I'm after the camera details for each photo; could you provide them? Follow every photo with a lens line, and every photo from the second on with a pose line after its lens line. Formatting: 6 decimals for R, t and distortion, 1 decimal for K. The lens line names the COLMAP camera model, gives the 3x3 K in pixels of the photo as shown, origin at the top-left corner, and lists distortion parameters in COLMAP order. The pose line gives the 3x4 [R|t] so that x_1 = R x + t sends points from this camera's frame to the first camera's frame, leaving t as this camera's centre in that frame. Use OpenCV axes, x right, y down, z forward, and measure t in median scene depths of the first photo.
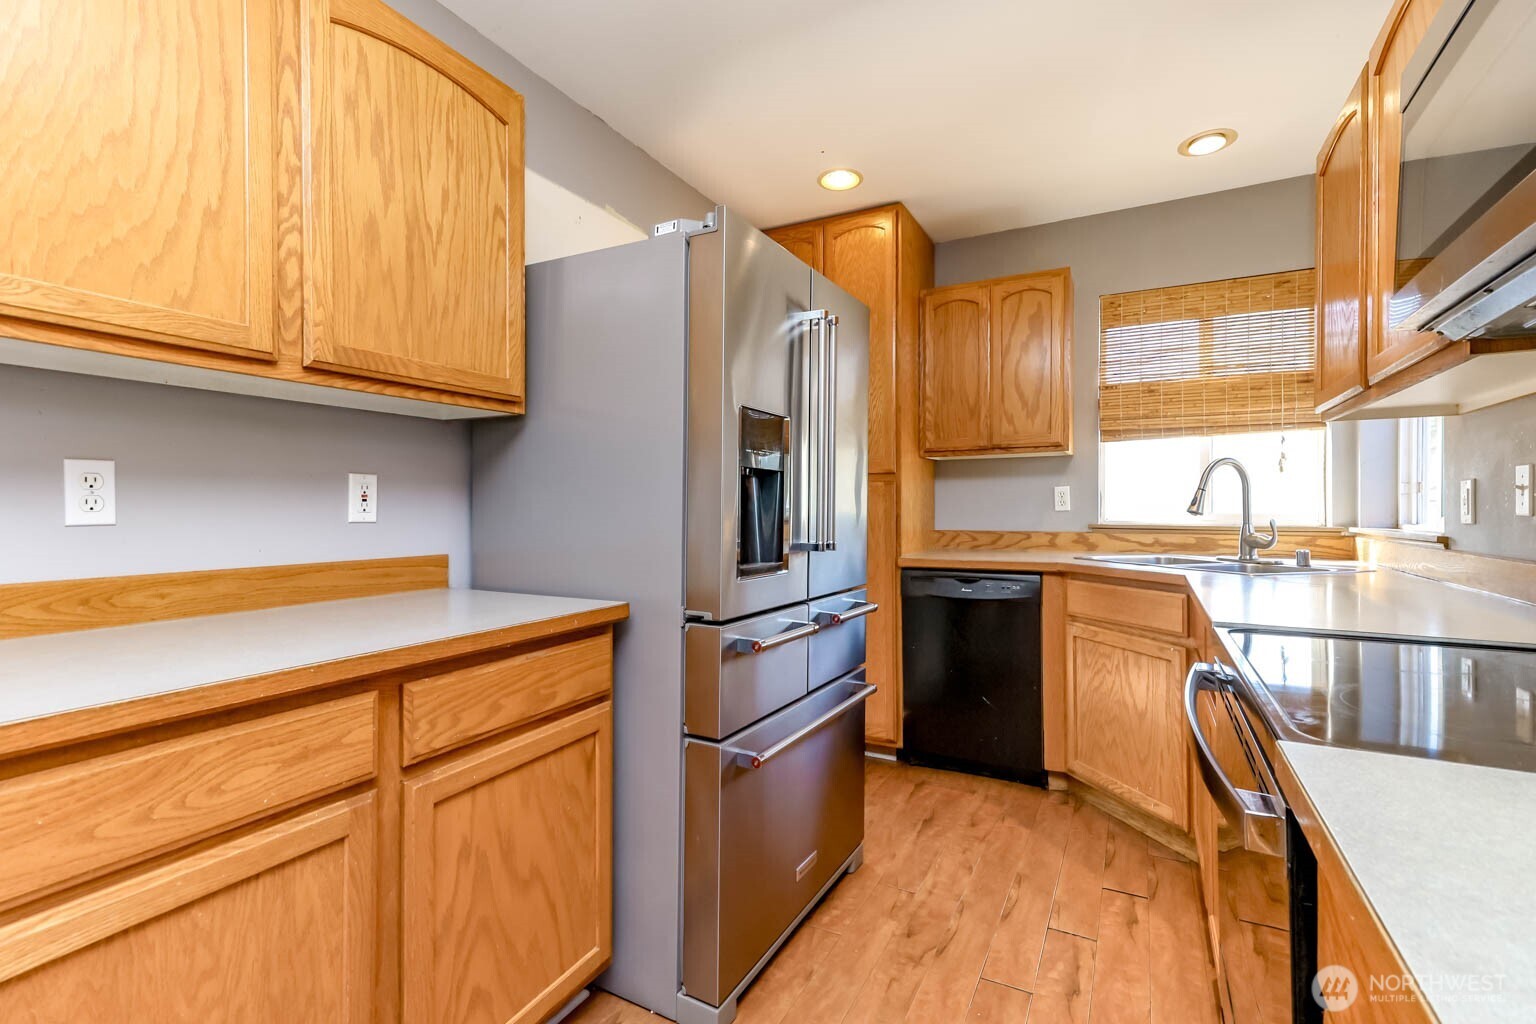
lens RADIAL K [[693.0, 0, 772.7], [0, 693.0, 505.3], [0, 0, 1]] dist [0.025070, 0.000214]
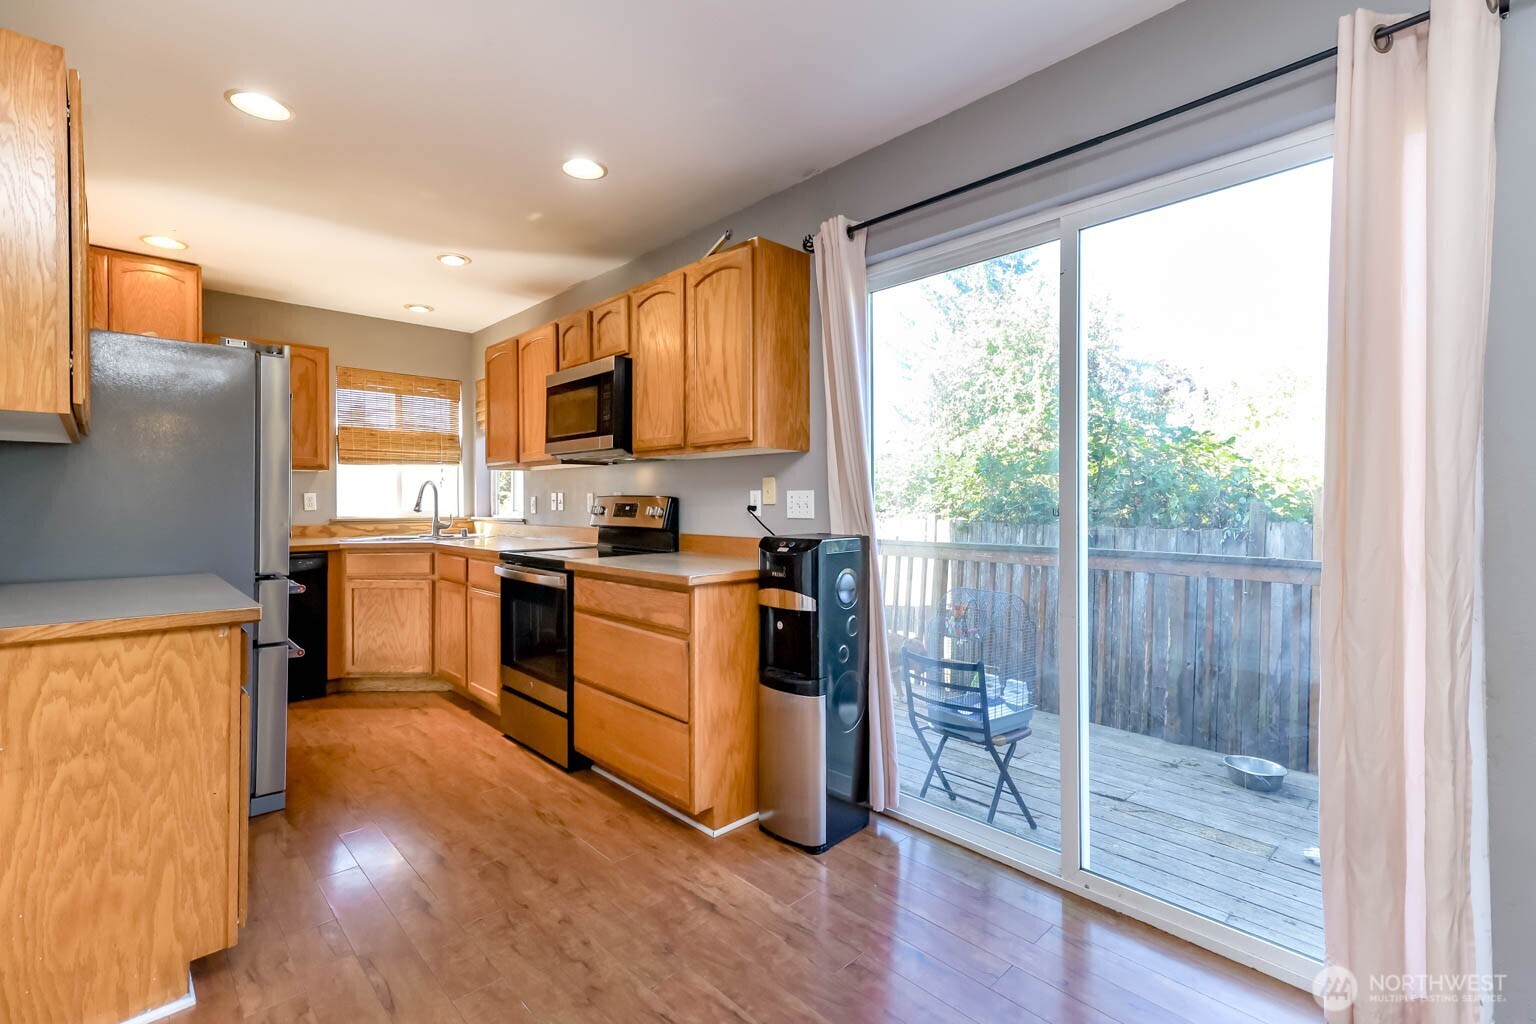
lens RADIAL K [[693.0, 0, 772.7], [0, 693.0, 505.3], [0, 0, 1]] dist [0.025070, 0.000214]
pose [[0.313051, -0.006286, 0.949716, -0.699051], [0.001583, 0.999980, 0.006097, -0.010770], [-0.949735, -0.000405, 0.313055, -0.373327]]
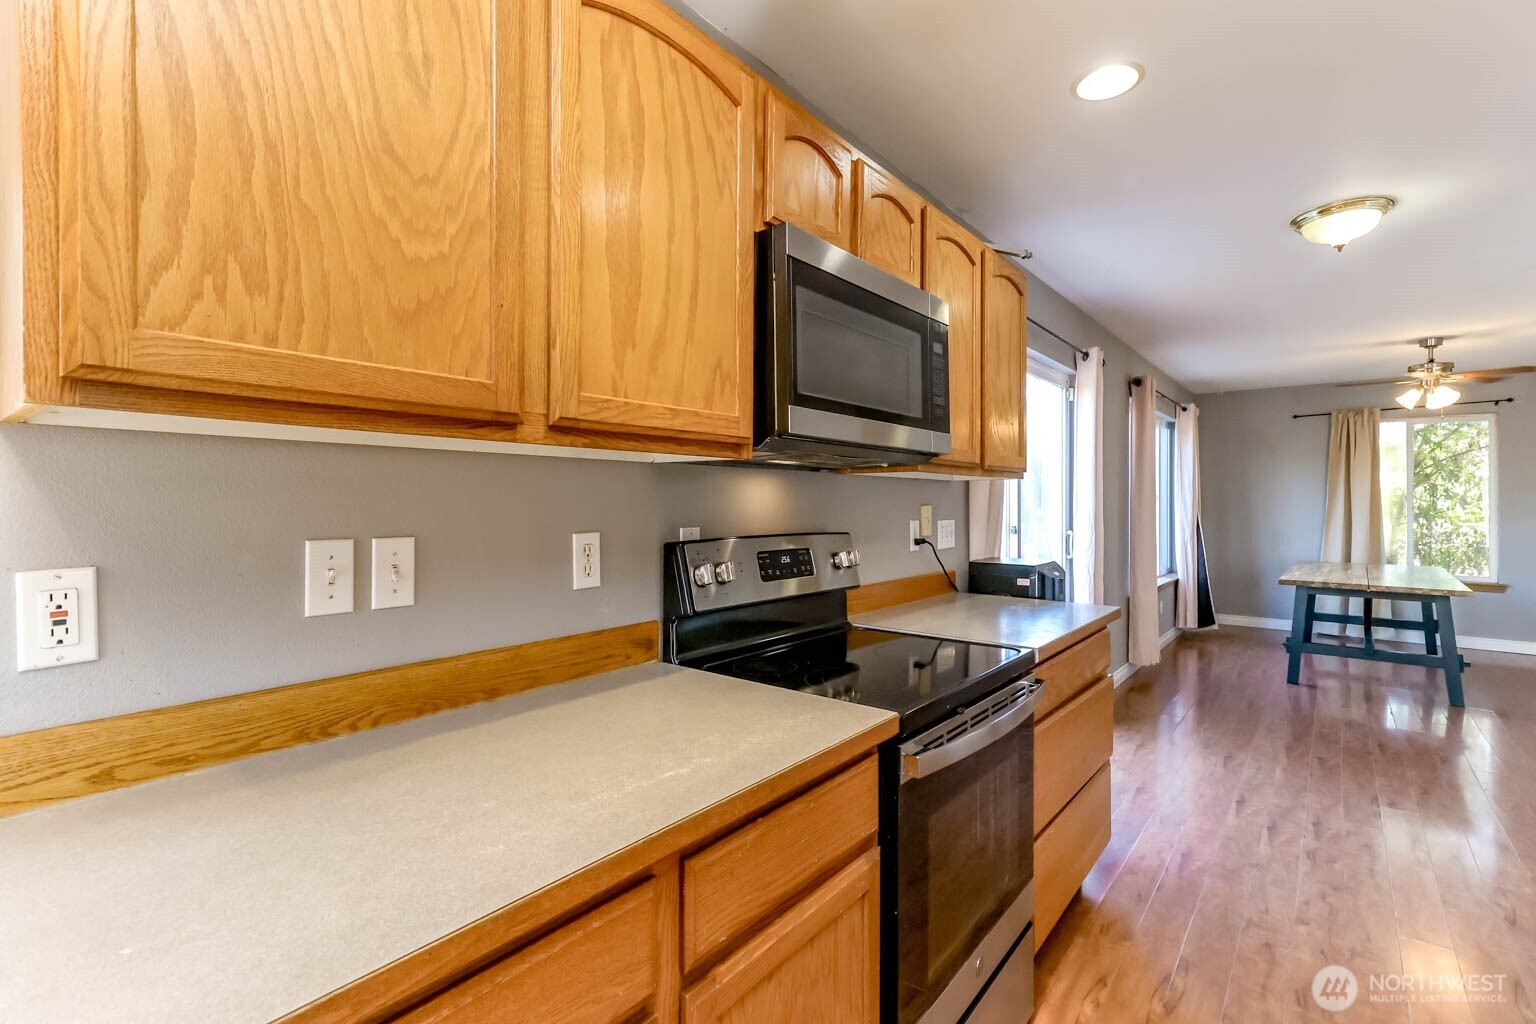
lens RADIAL K [[673.6, 0, 764.8], [0, 673.6, 502.7], [0, 0, 1]] dist [0.003928, 0.000604]
pose [[-0.978007, -0.000913, 0.208572, 0.262158], [-0.001081, 0.999999, -0.000692, -0.047932], [-0.208572, -0.000902, -0.978007, 0.820073]]
